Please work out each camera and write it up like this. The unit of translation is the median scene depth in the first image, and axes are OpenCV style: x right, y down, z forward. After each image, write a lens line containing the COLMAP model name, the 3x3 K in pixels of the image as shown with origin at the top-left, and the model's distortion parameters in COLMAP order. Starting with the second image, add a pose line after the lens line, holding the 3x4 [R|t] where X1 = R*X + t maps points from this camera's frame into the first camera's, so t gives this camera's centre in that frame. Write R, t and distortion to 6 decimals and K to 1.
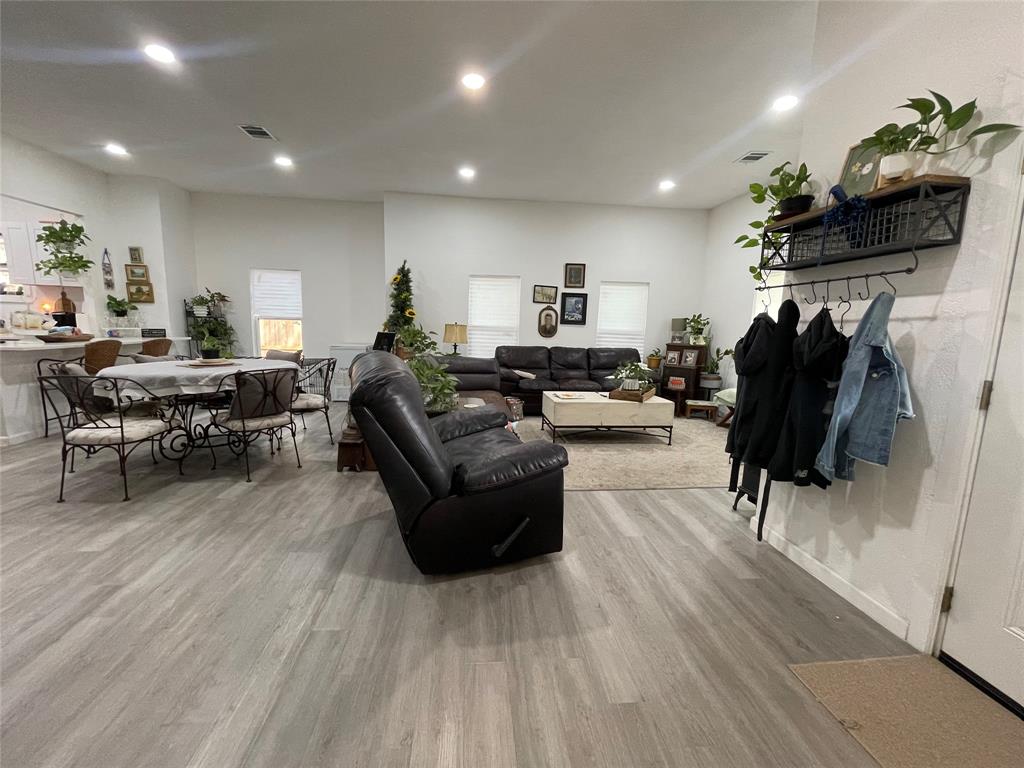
lens RADIAL K [[410.7, 0, 508.7], [0, 410.7, 385.9], [0, 0, 1]] dist [0.000167, 0.000103]
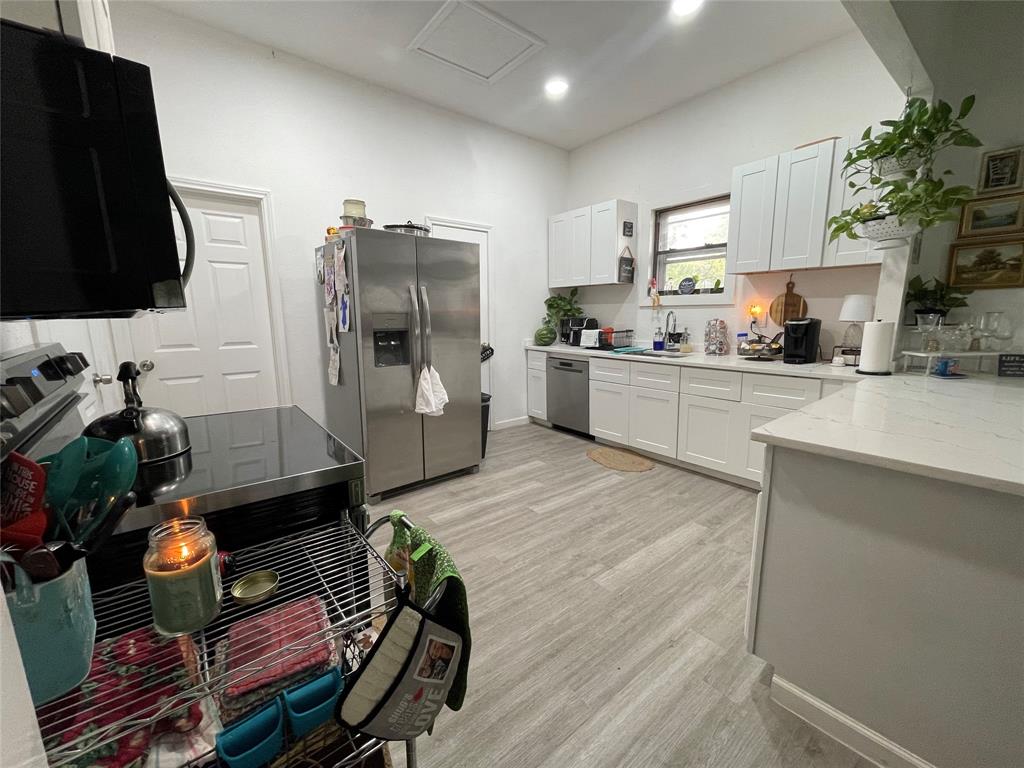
lens RADIAL K [[410.7, 0, 510.7], [0, 410.7, 383.9], [0, 0, 1]] dist [0.000167, 0.000103]
pose [[0.543937, 0.103601, -0.832706, -0.753372], [-0.092101, 0.993725, 0.063472, -0.084652], [0.834056, 0.042169, 0.550066, 0.357353]]
